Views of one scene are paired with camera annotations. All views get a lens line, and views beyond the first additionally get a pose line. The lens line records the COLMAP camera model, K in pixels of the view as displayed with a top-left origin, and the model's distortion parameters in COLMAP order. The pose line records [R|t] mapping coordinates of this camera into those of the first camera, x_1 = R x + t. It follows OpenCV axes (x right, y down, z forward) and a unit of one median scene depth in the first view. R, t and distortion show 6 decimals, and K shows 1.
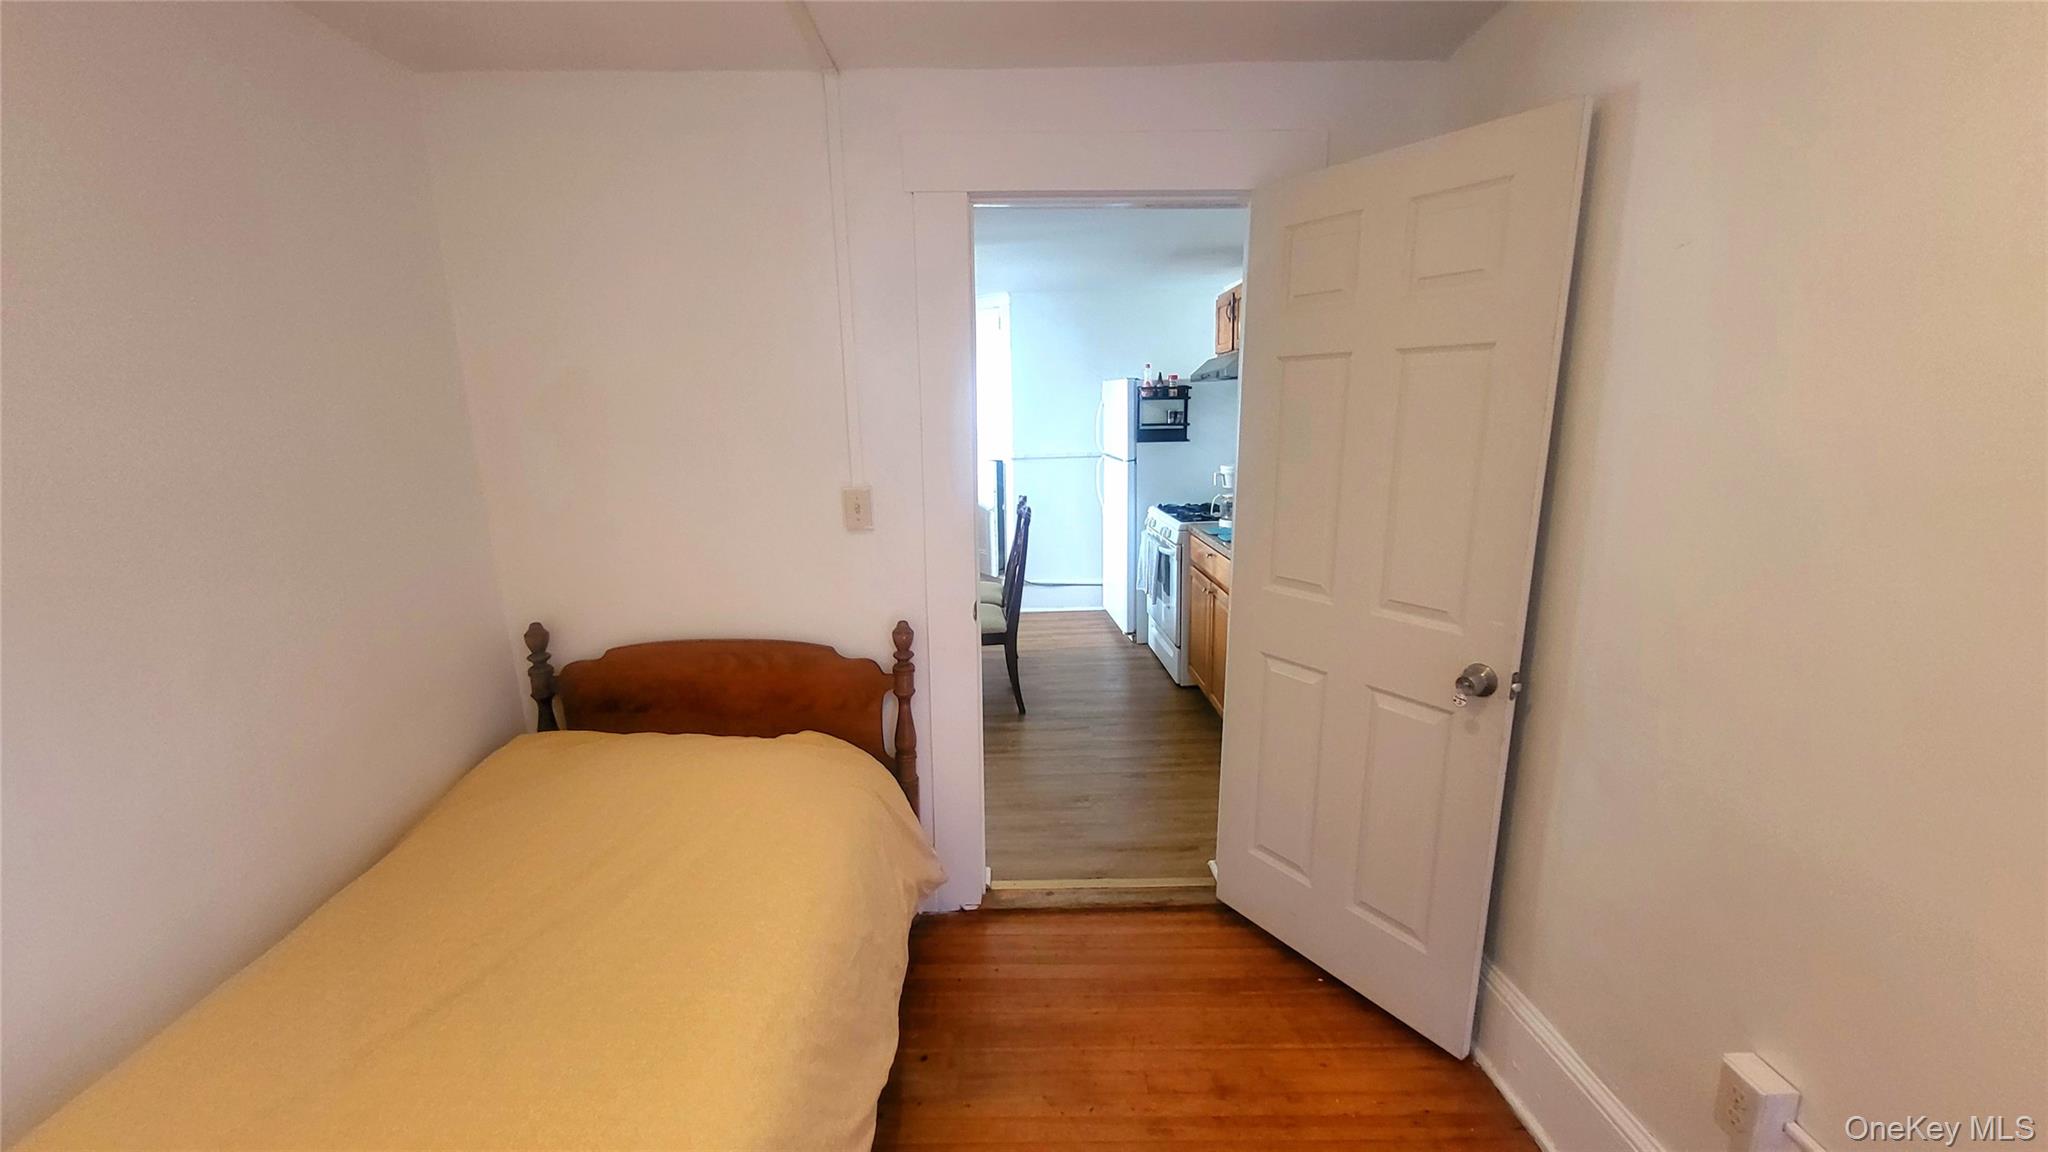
lens RADIAL K [[812.7, 0, 1019.6], [0, 812.7, 582.0], [0, 0, 1]] dist [0.002294, -0.000005]
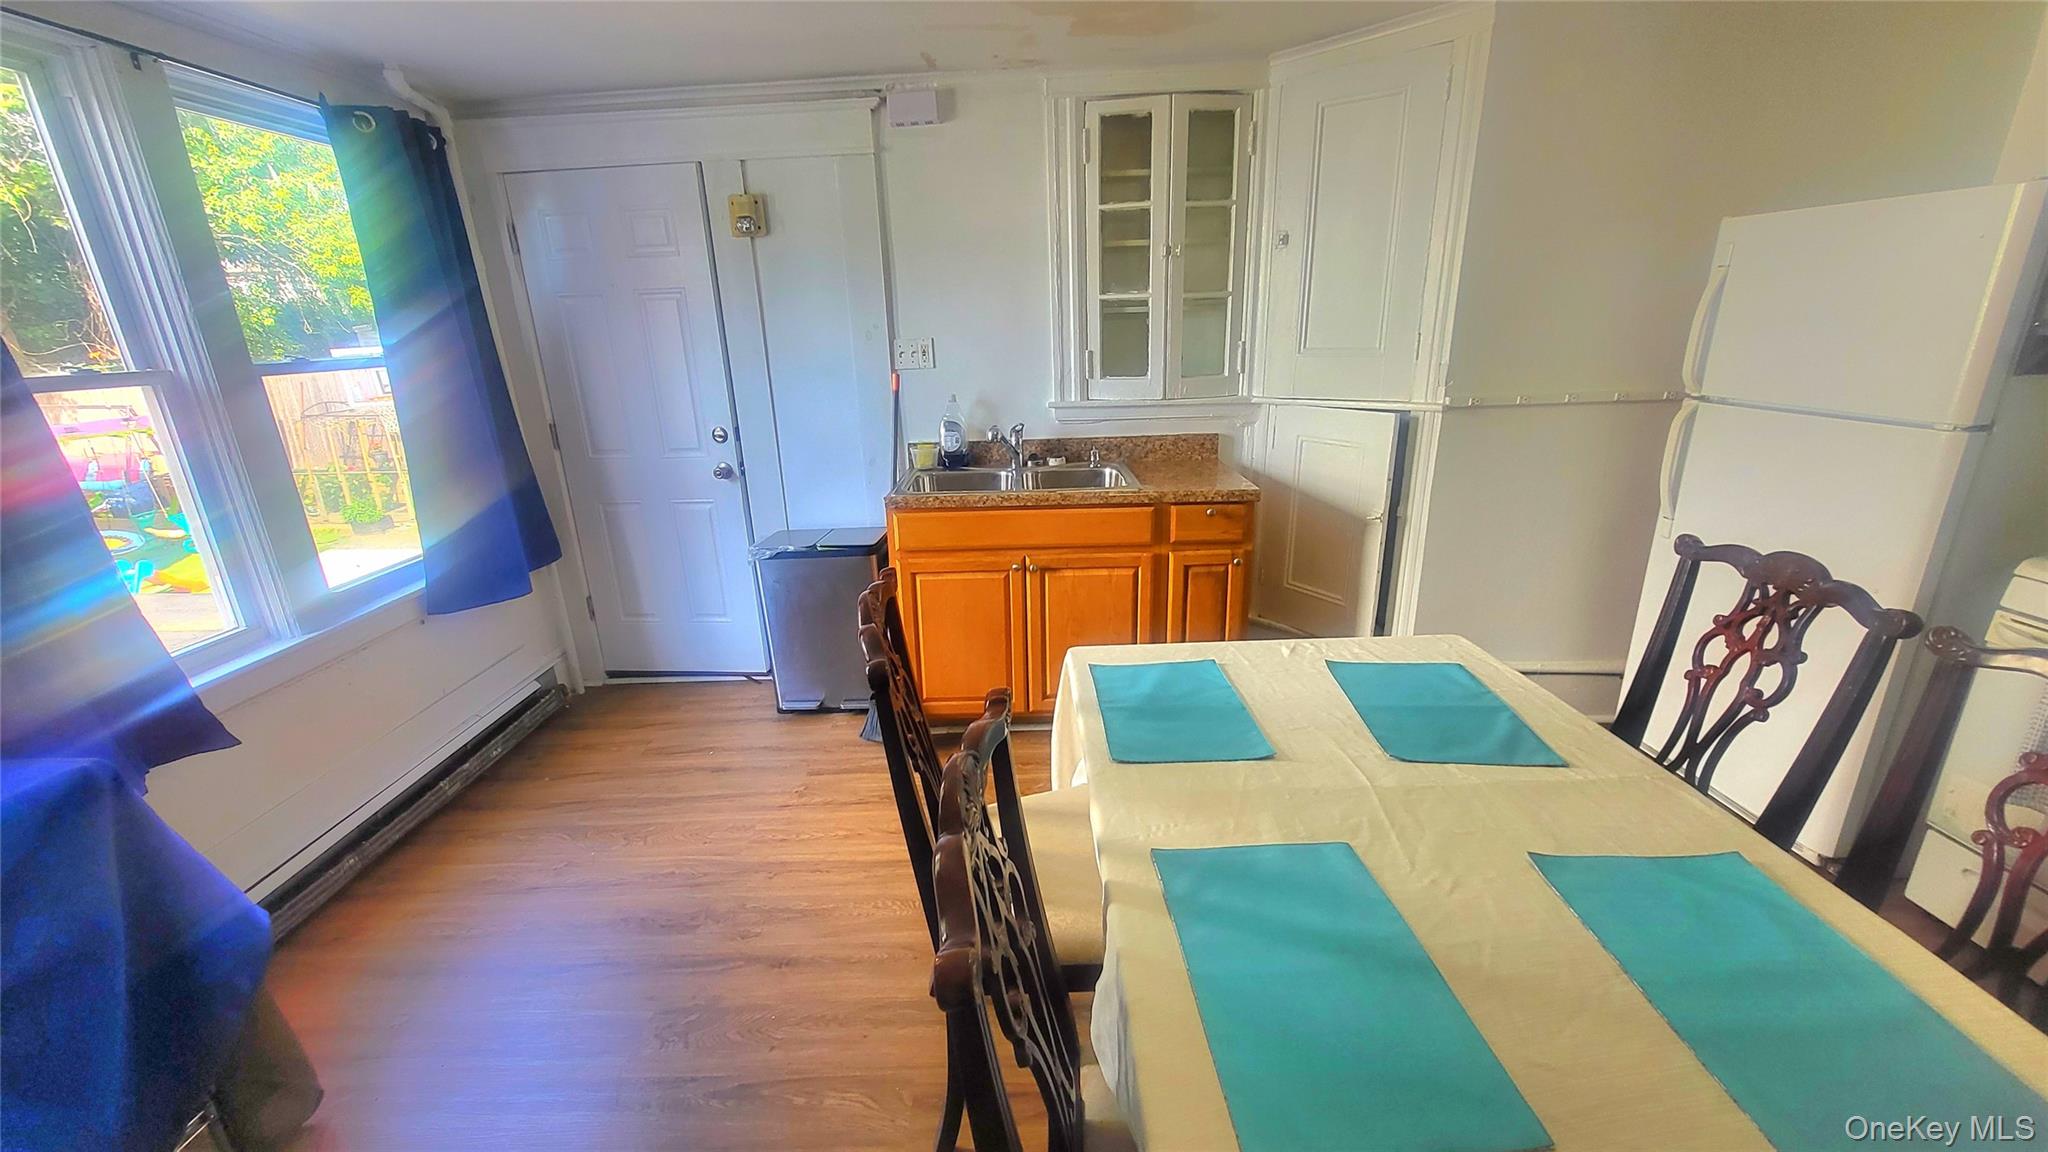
lens RADIAL K [[812.7, 0, 1006.6], [0, 812.7, 578.9], [0, 0, 1]] dist [0.002294, -0.000005]
pose [[0.998448, 0.003490, -0.055574, -0.267425], [0.002060, 0.995036, 0.099498, -0.122545], [0.055645, -0.099458, 0.993485, 0.632237]]
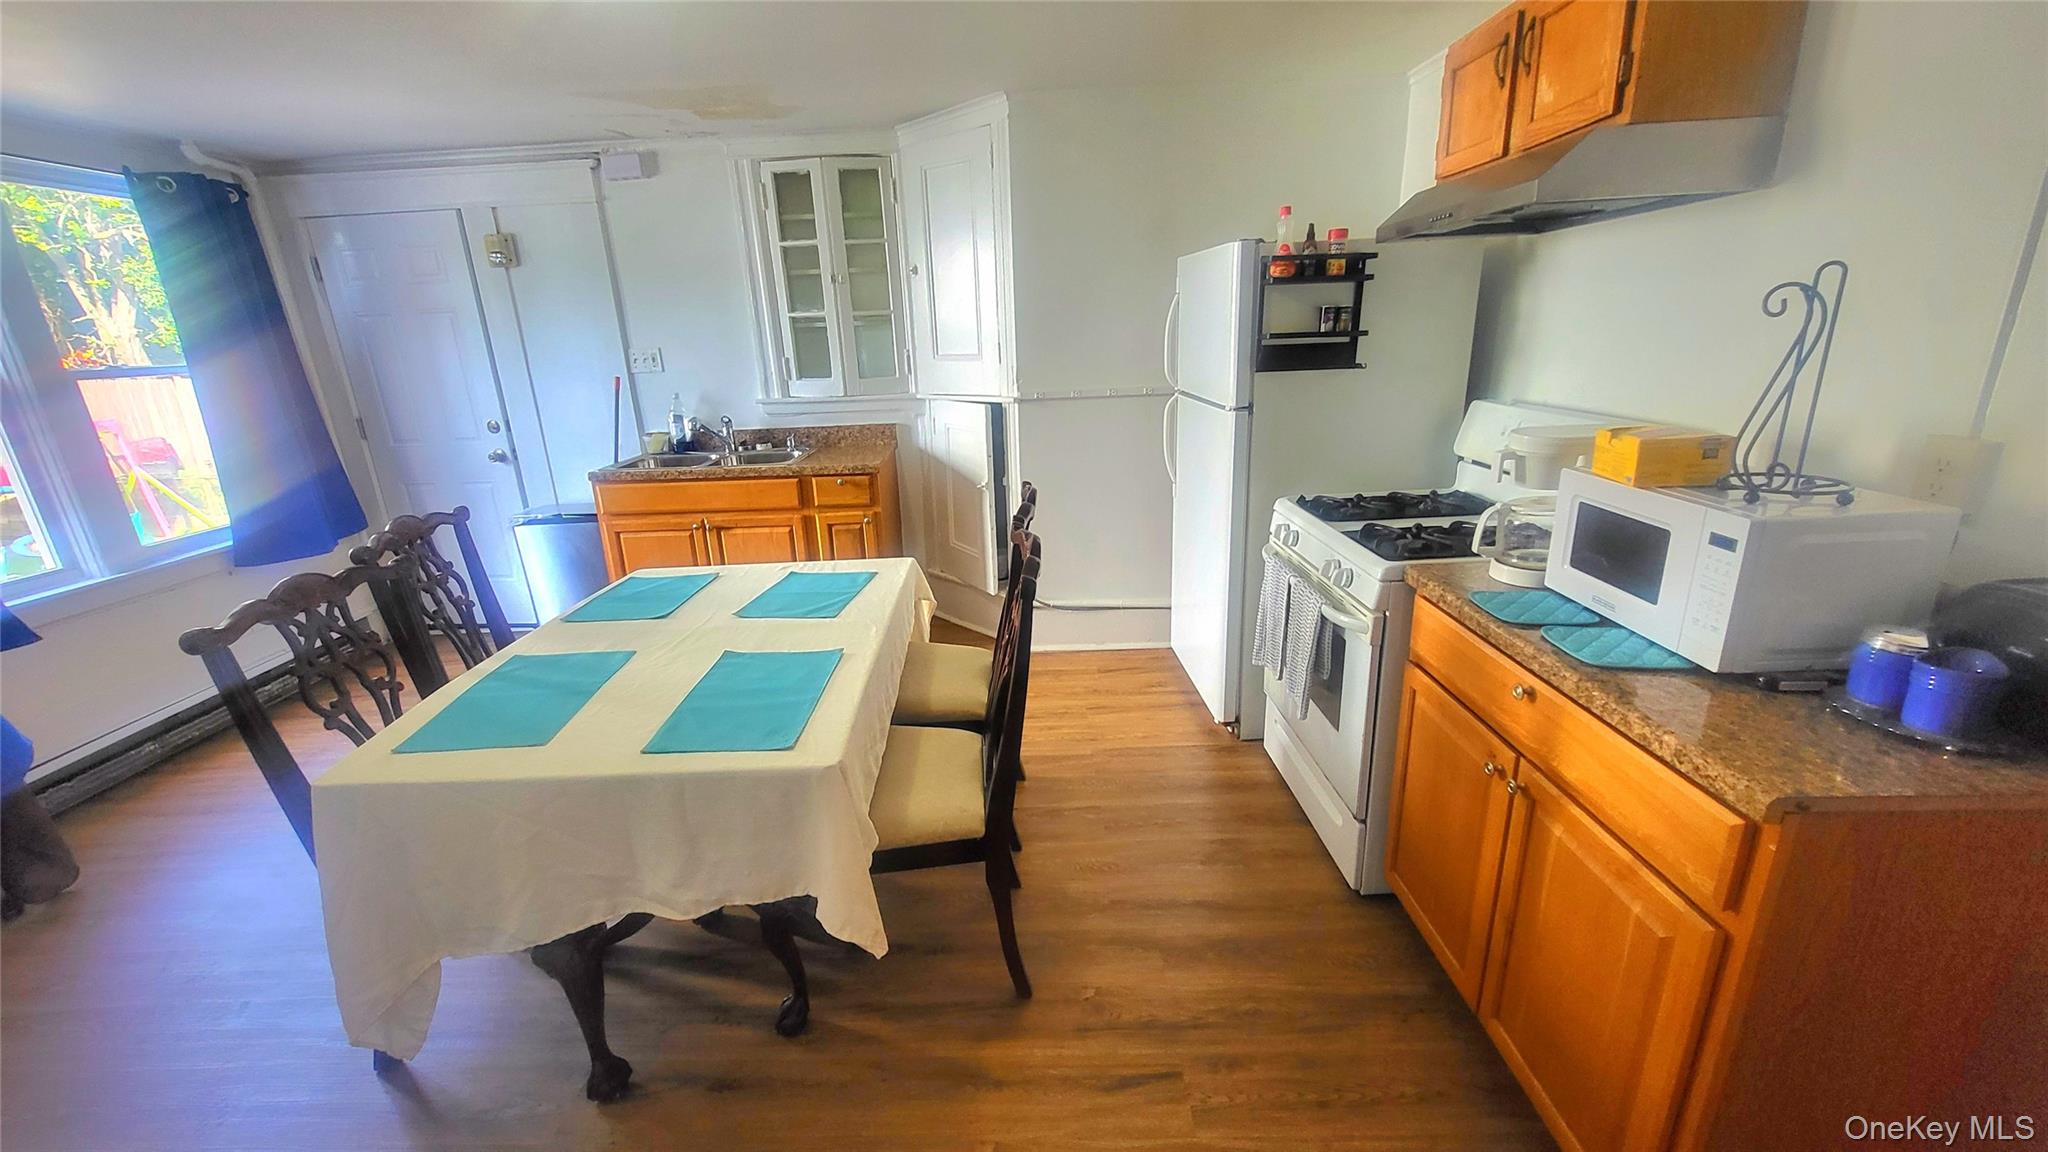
lens RADIAL K [[812.7, 0, 1011.4], [0, 812.7, 583.0], [0, 0, 1]] dist [0.002294, -0.000005]
pose [[0.998970, -0.004416, -0.045163, 0.014963], [0.008799, 0.995215, 0.097316, -0.092990], [0.044517, -0.097613, 0.994228, 0.484612]]
